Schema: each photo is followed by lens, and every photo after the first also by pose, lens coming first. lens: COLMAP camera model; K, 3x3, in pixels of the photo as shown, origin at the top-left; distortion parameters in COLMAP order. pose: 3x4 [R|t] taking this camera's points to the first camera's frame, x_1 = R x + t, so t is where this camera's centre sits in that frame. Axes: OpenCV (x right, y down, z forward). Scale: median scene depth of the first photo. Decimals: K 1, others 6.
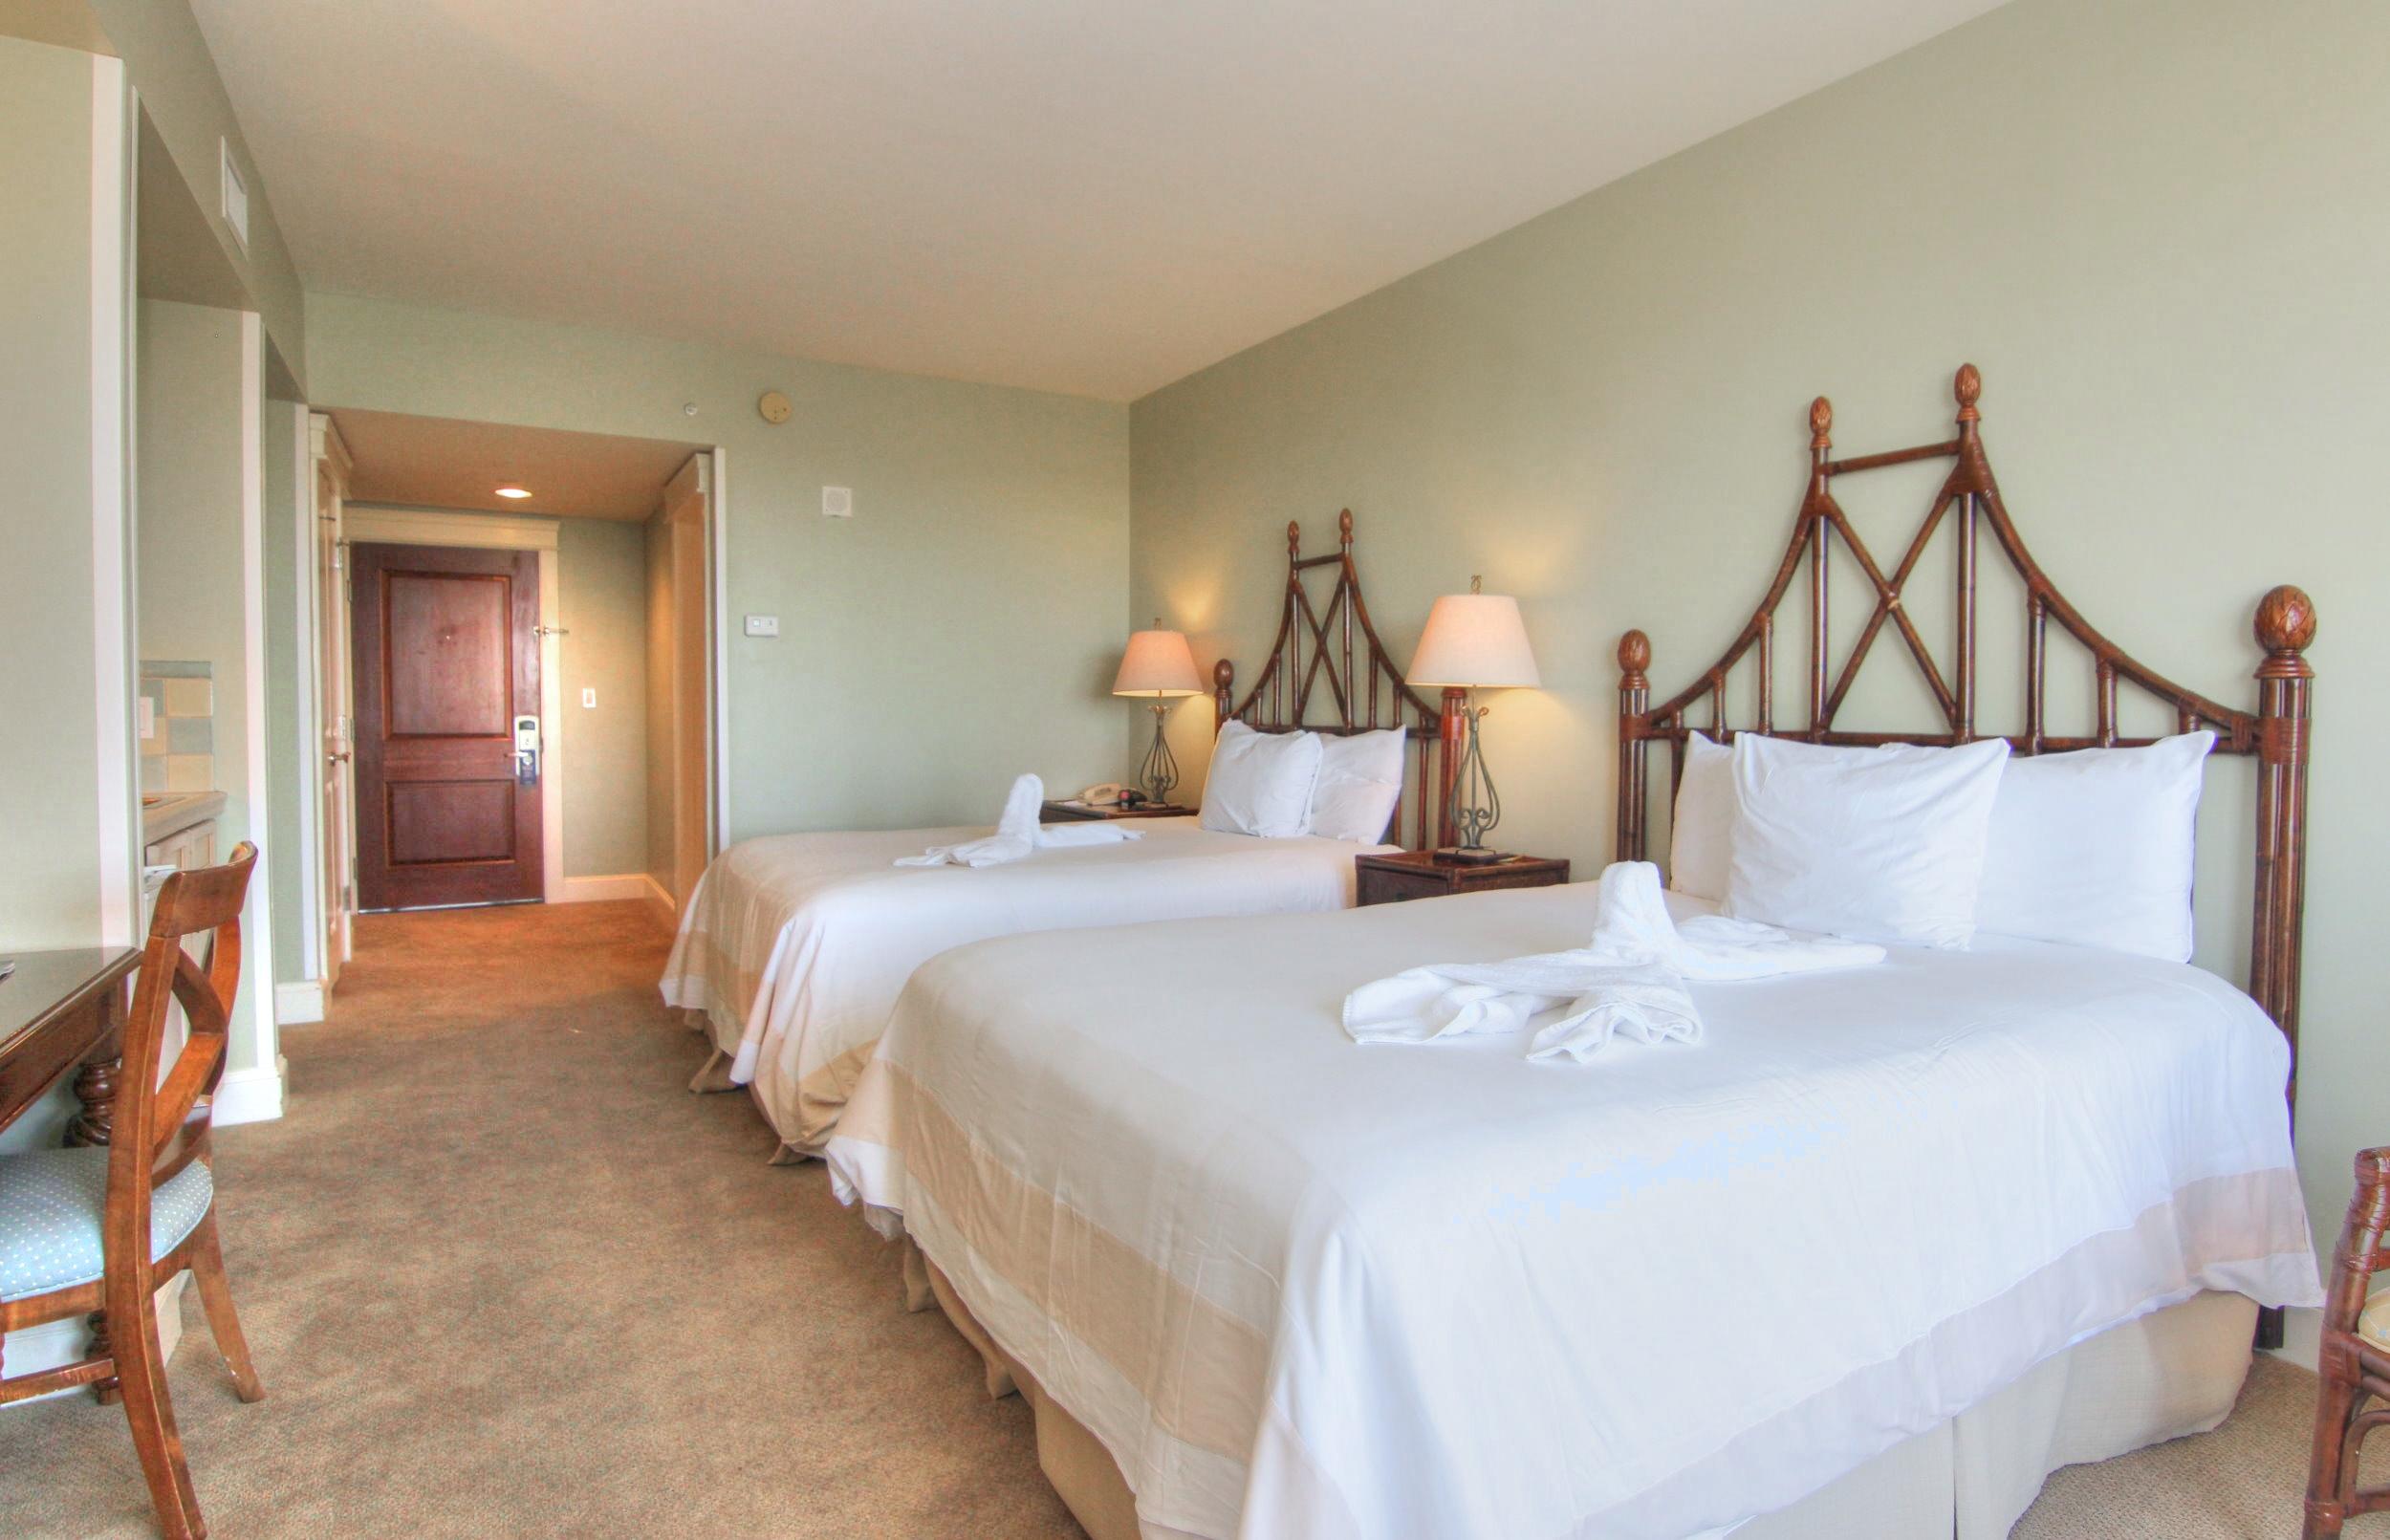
lens RADIAL K [[1268.2, 0, 1186.3], [0, 1268.2, 750.2], [0, 0, 1]] dist [-0.008279, -0.001333]
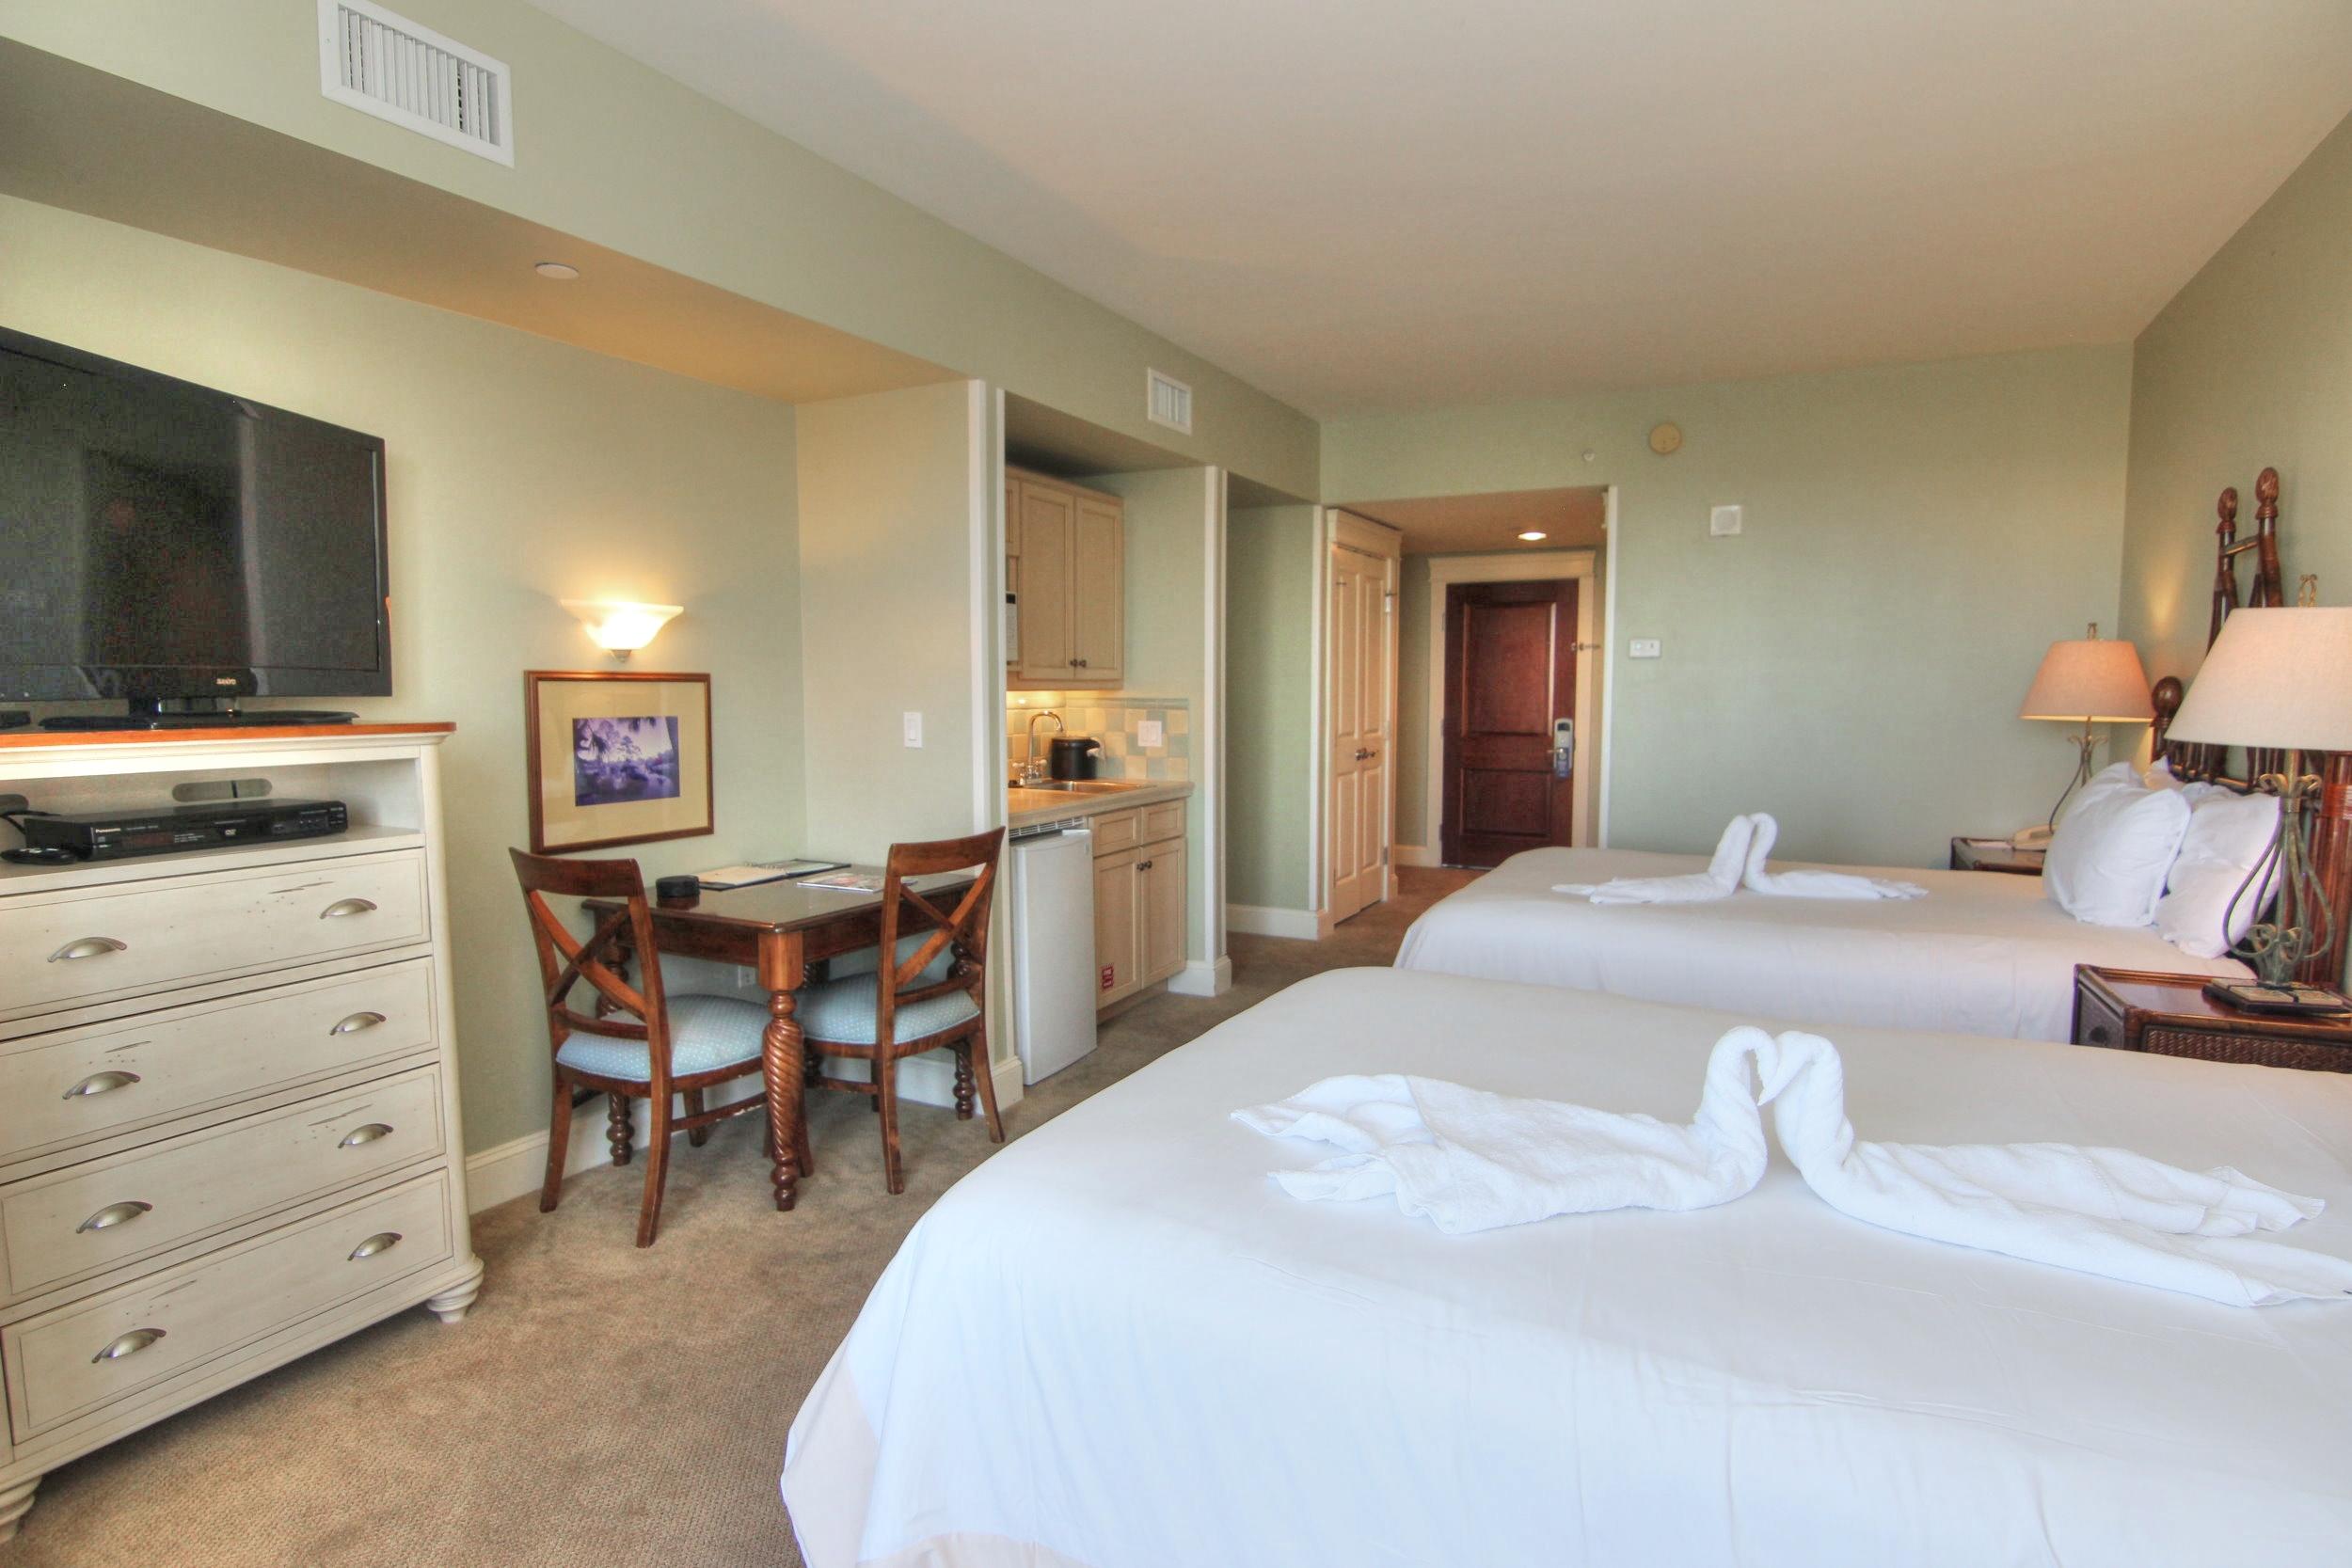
lens RADIAL K [[1182.5, 0, 1173.8], [0, 1182.5, 791.7], [0, 0, 1]] dist [-0.017010, -0.004726]
pose [[0.535439, 0.072597, -0.841448, 0.297487], [-0.024160, 0.997208, 0.070662, -0.038393], [0.844229, -0.017506, 0.535697, 0.132217]]
